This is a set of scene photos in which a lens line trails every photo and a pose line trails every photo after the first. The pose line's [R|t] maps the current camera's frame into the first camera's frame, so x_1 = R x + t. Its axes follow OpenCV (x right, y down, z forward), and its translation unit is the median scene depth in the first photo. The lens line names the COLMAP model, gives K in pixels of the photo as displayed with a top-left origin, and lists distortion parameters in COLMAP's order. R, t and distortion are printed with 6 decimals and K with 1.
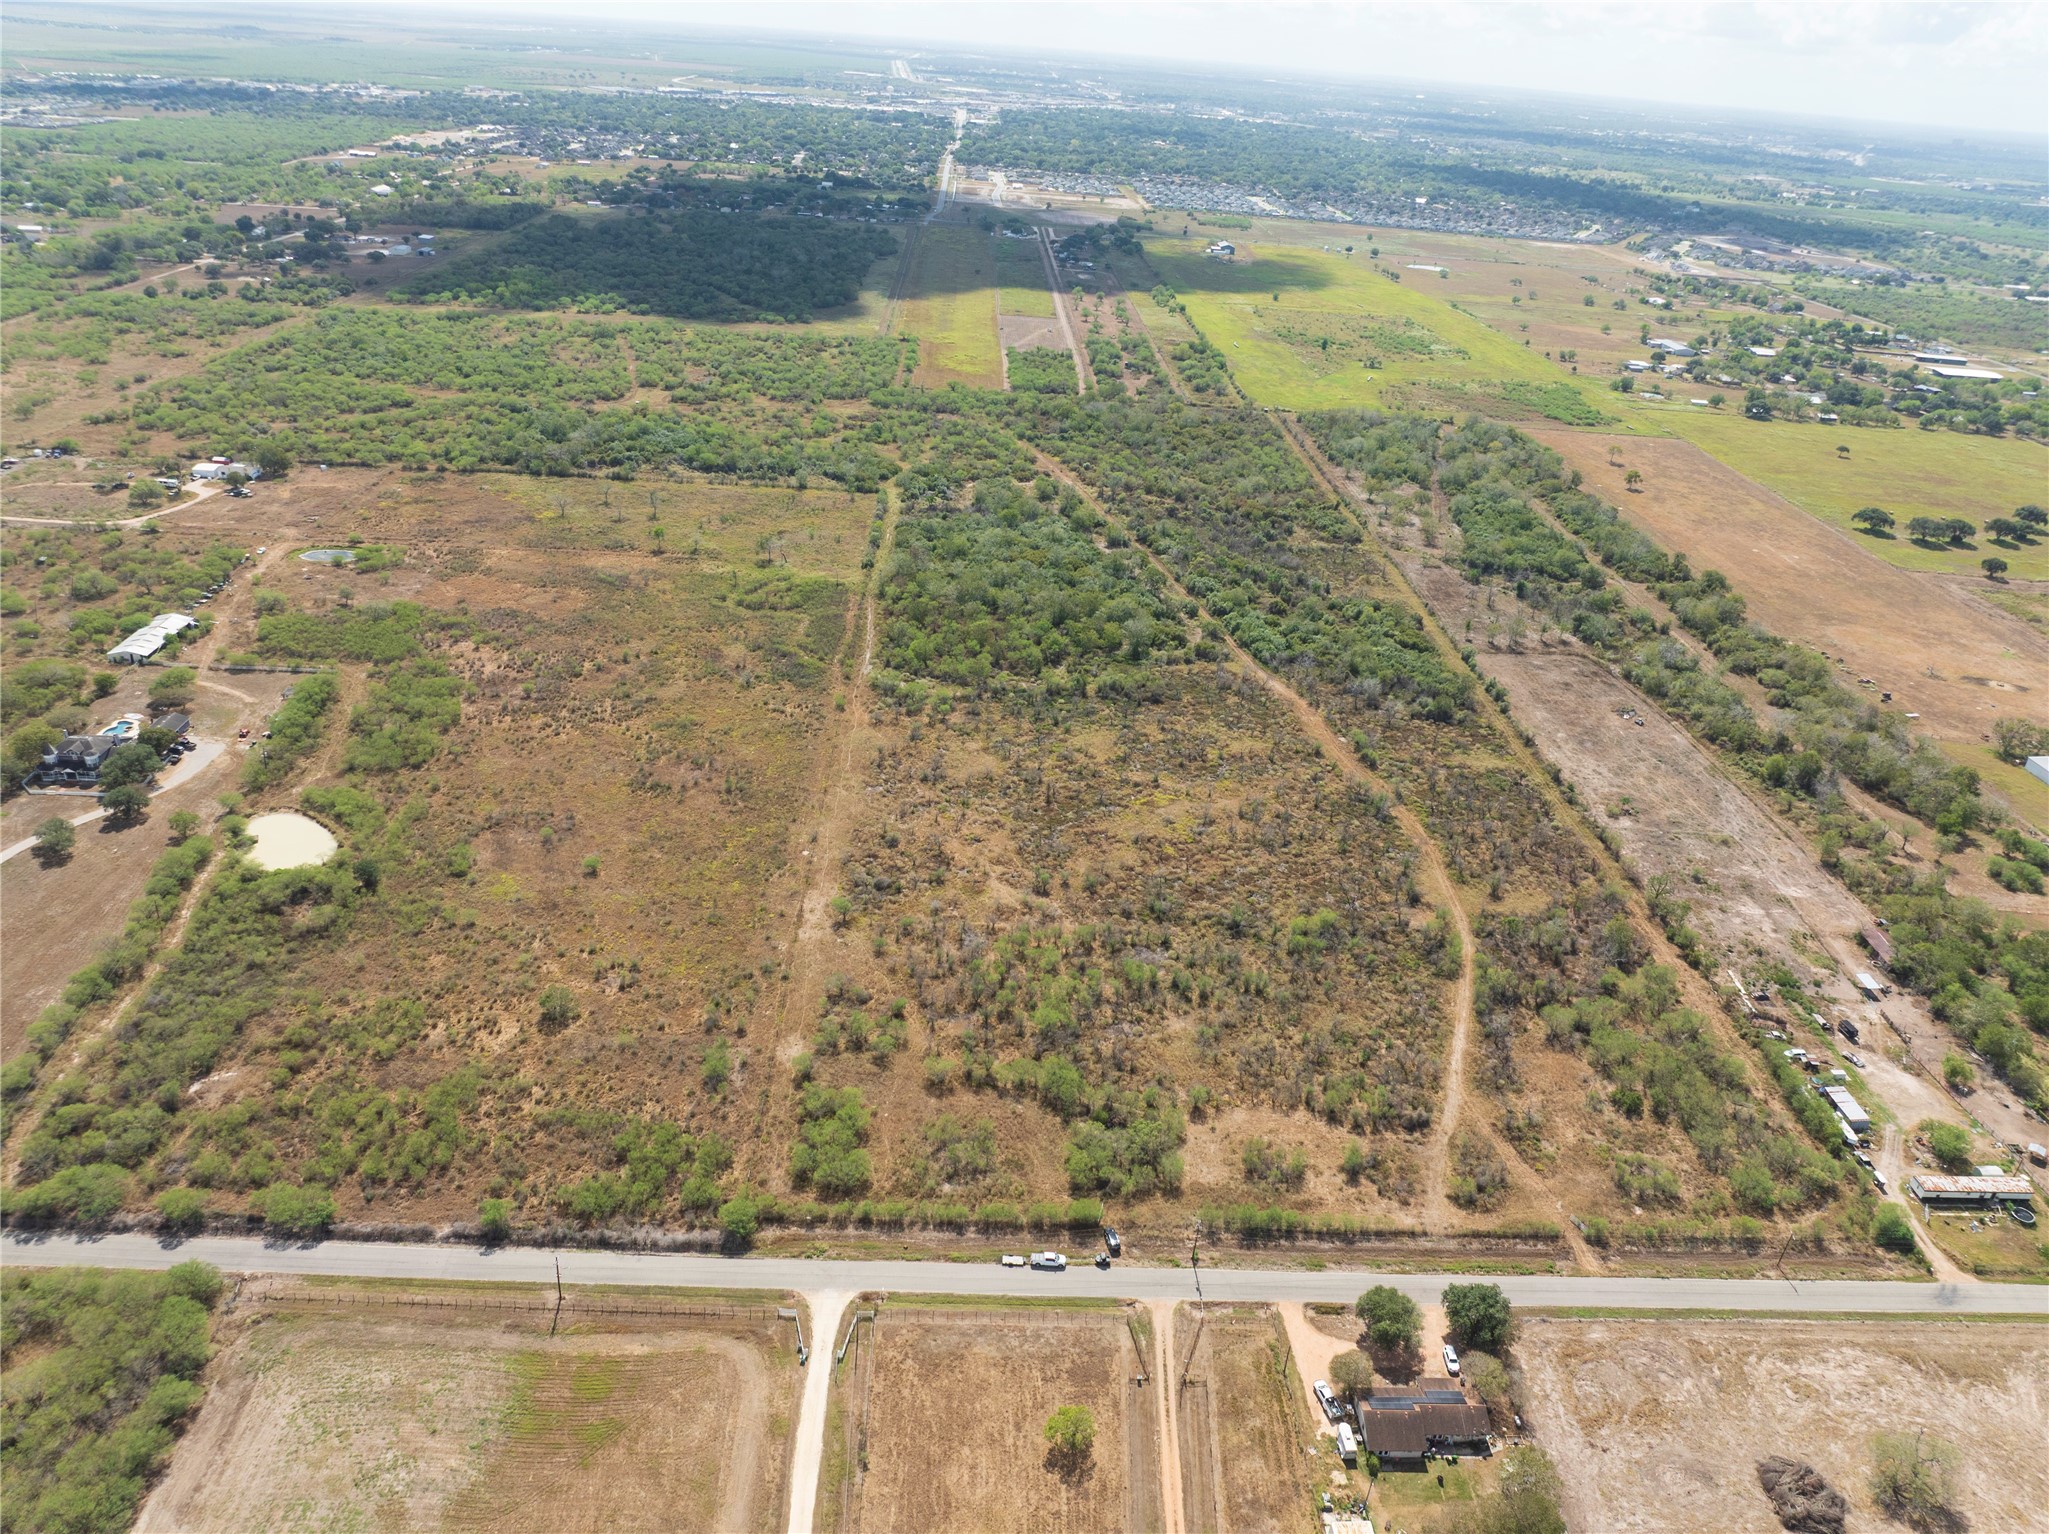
lens RADIAL K [[1465.1, 0, 1024.5], [0, 1465.1, 767.0], [0, 0, 1]] dist [-0.028333, -0.007842]
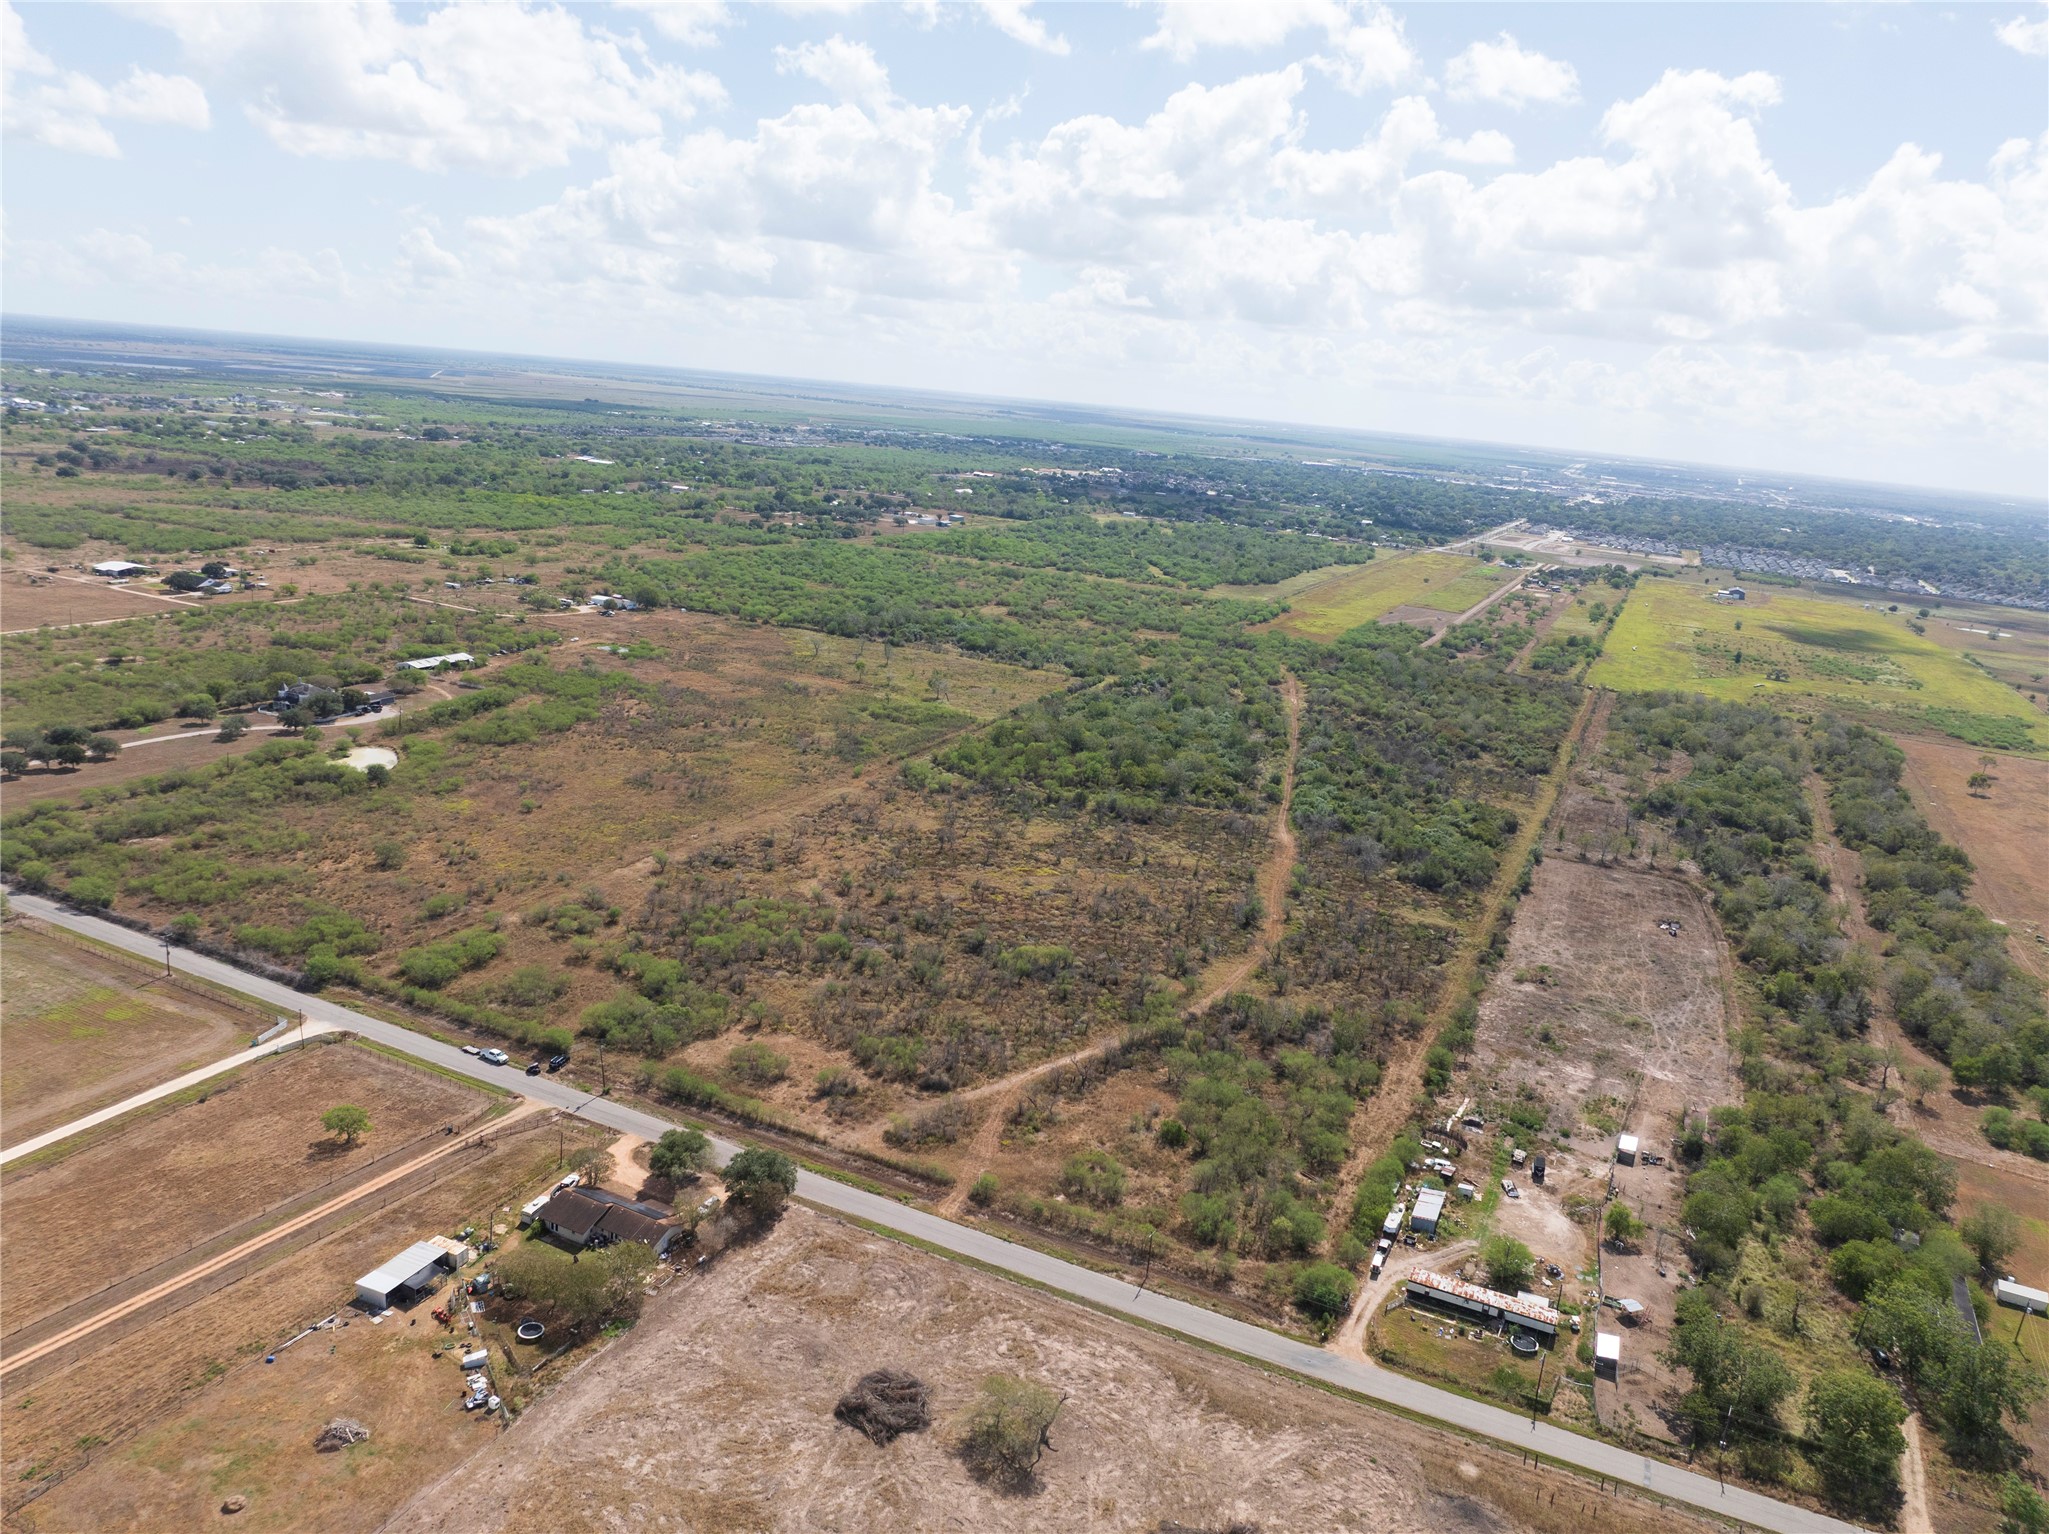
lens RADIAL K [[1465.1, 0, 1024.5], [0, 1465.1, 767.0], [0, 0, 1]] dist [-0.028333, -0.007842]
pose [[0.887754, 0.121561, -0.443977, 0.785435], [-0.232311, 0.950977, -0.204141, 0.244975], [0.397397, 0.284368, 0.872474, 0.123229]]
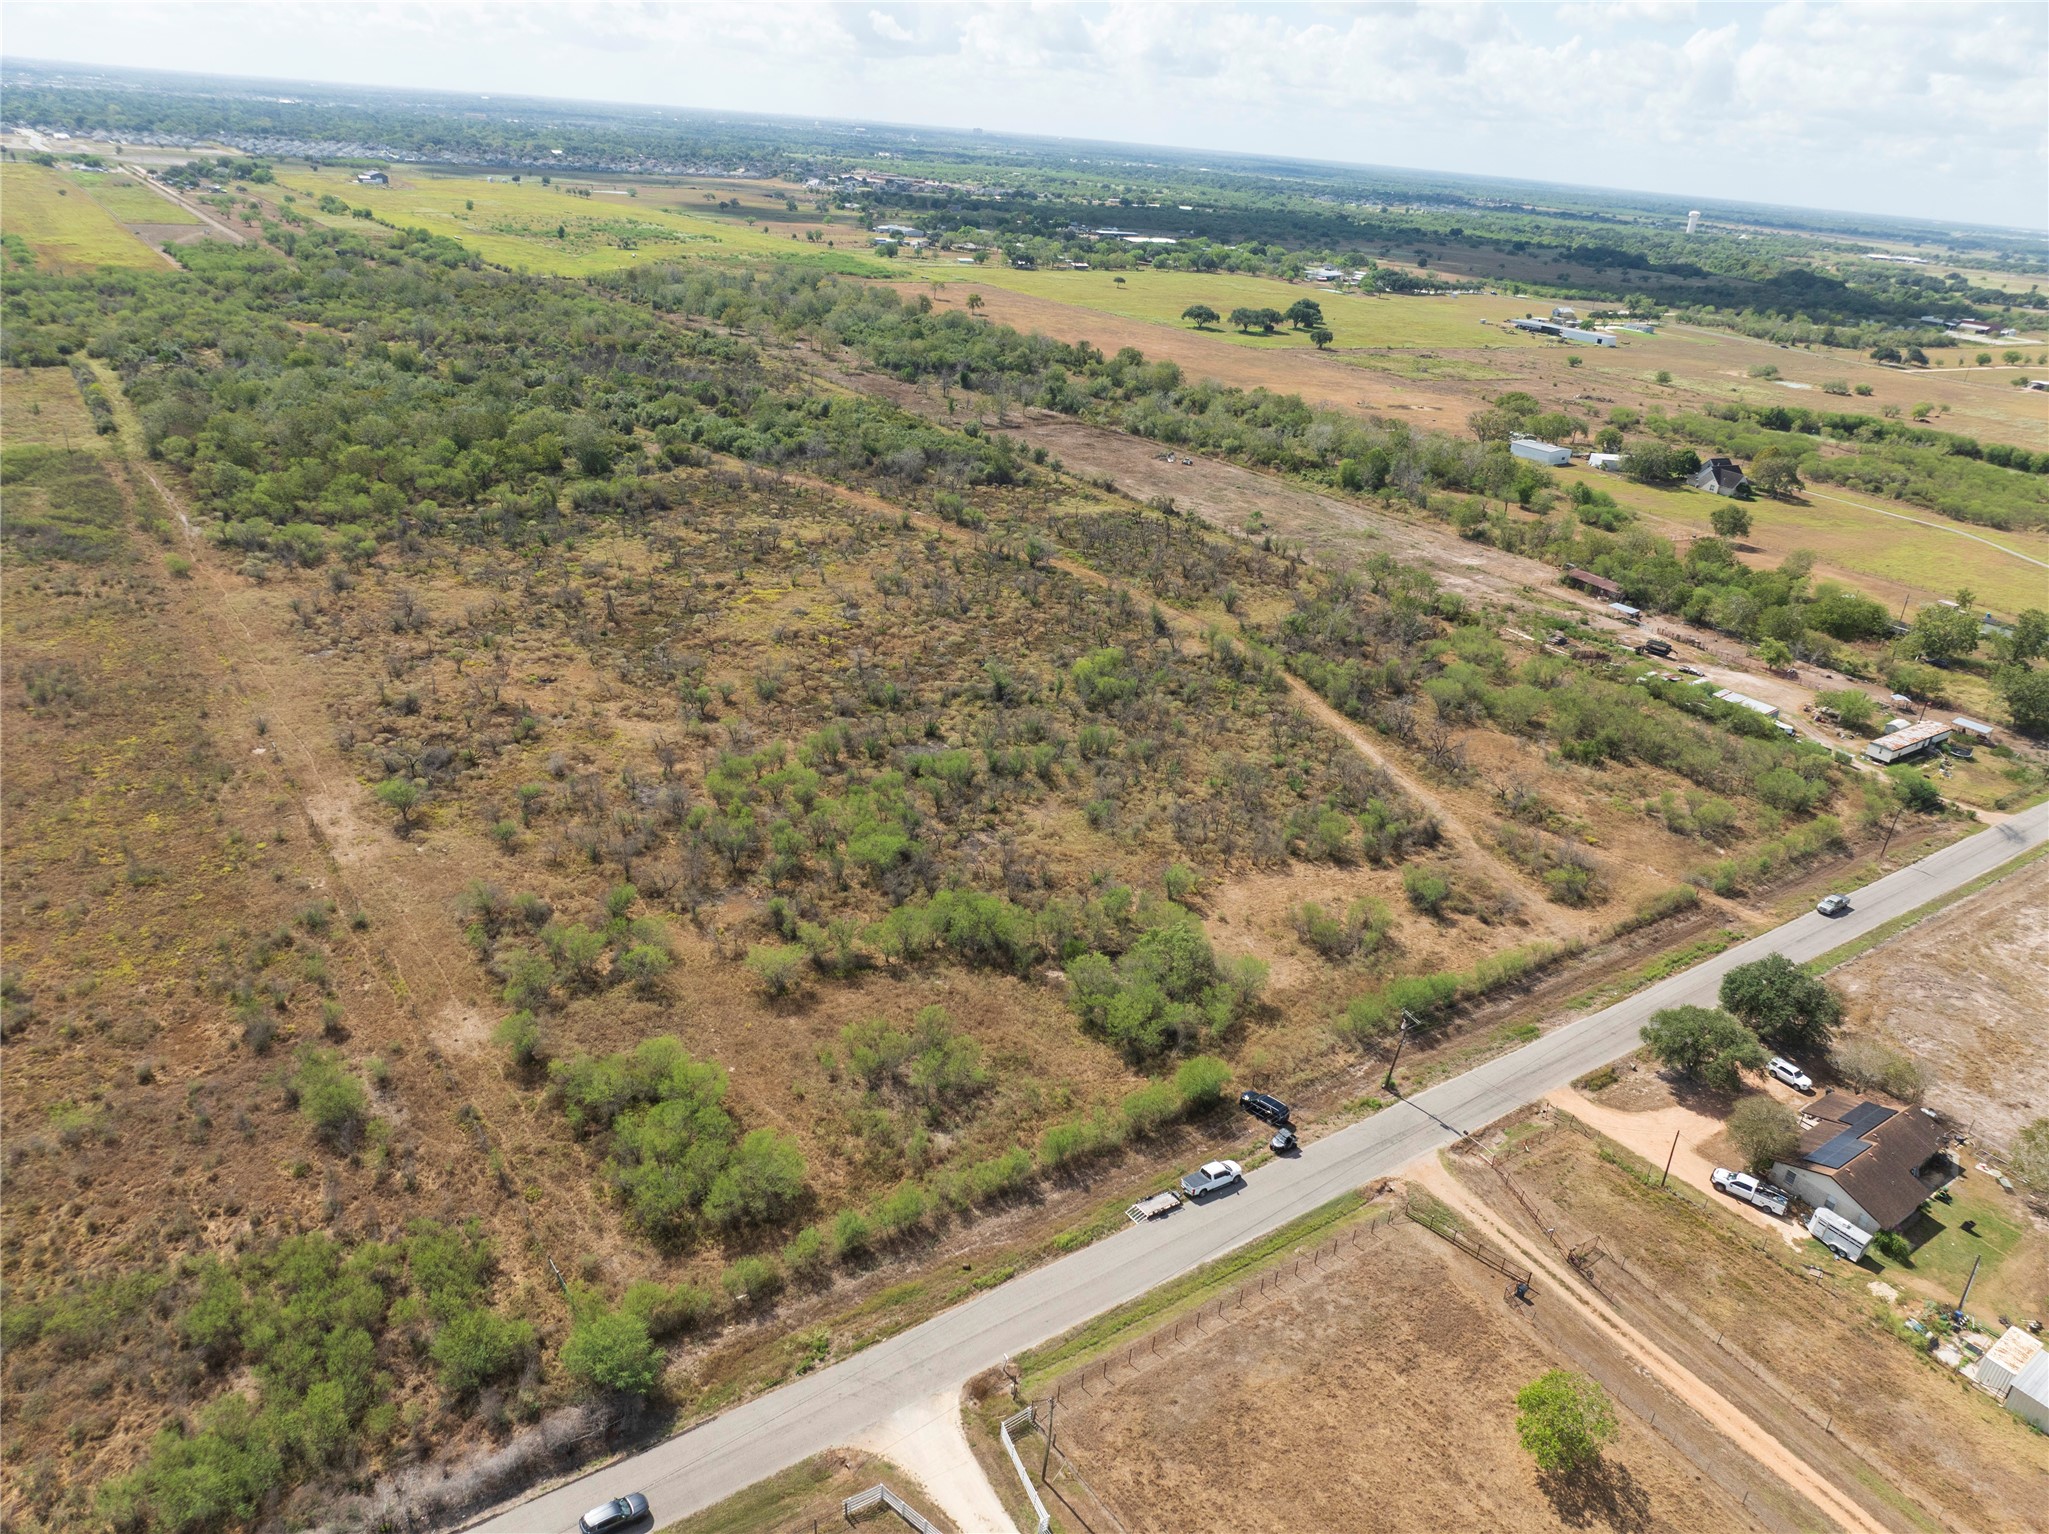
lens RADIAL K [[1465.1, 0, 1024.5], [0, 1465.1, 767.0], [0, 0, 1]] dist [-0.028333, -0.007842]
pose [[0.831900, -0.228099, 0.505878, -0.253551], [0.238107, 0.970155, 0.045880, 0.145211], [-0.501245, 0.082286, 0.861384, 0.535520]]
